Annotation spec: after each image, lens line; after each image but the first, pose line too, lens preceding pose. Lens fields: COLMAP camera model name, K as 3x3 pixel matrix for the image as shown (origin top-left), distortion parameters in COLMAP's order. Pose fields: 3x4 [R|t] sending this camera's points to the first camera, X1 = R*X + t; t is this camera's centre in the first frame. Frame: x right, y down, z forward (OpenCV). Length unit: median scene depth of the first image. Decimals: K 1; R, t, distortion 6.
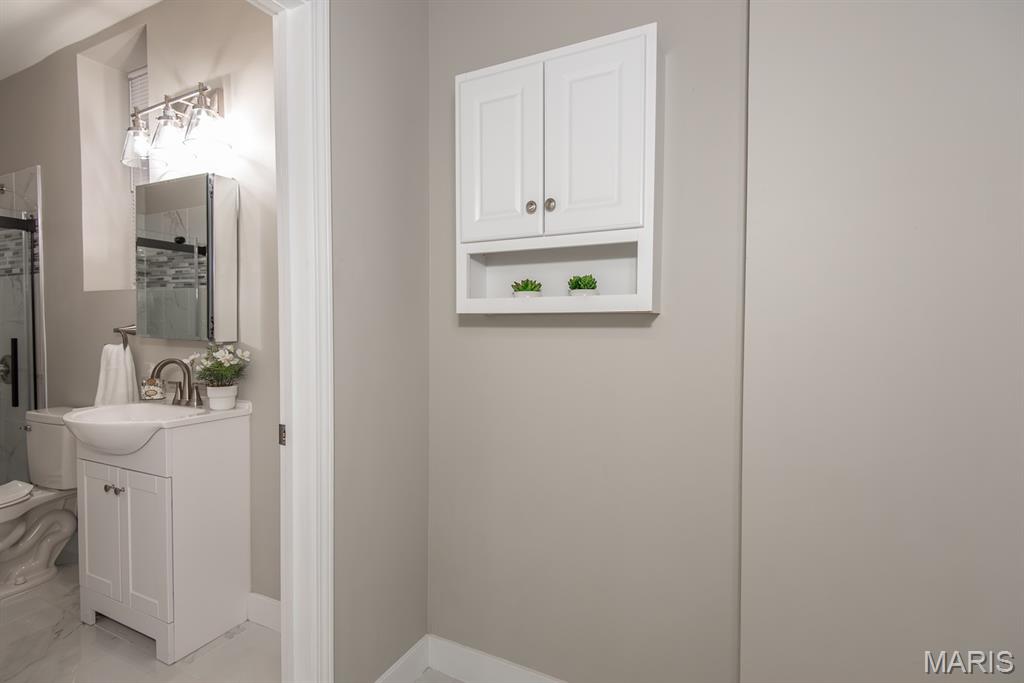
lens RADIAL K [[483.6, 0, 510.1], [0, 483.6, 338.2], [0, 0, 1]] dist [0.018284, -0.005227]
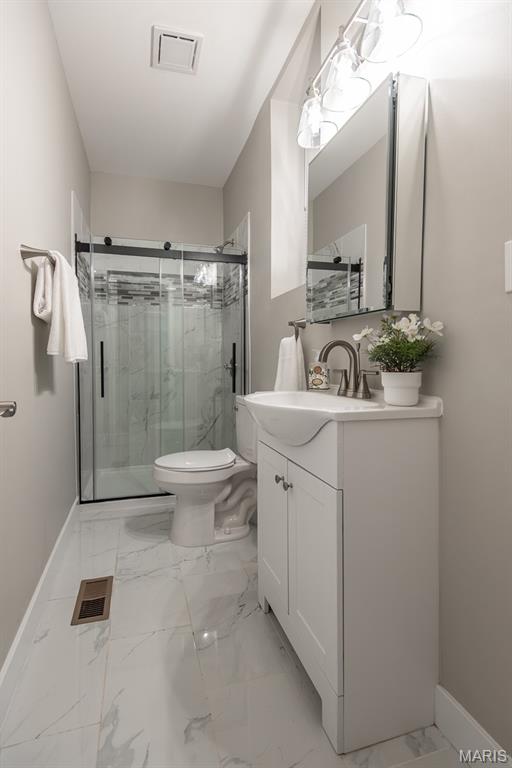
lens RADIAL K [[362.7, 0, 229.4], [0, 362.7, 364.7], [0, 0, 1]] dist [0.018284, -0.005227]
pose [[0.653904, 0.006563, -0.756549, -0.296599], [-0.017679, 0.999822, -0.006607, 0.080409], [0.756371, 0.017695, 0.653903, 0.386149]]
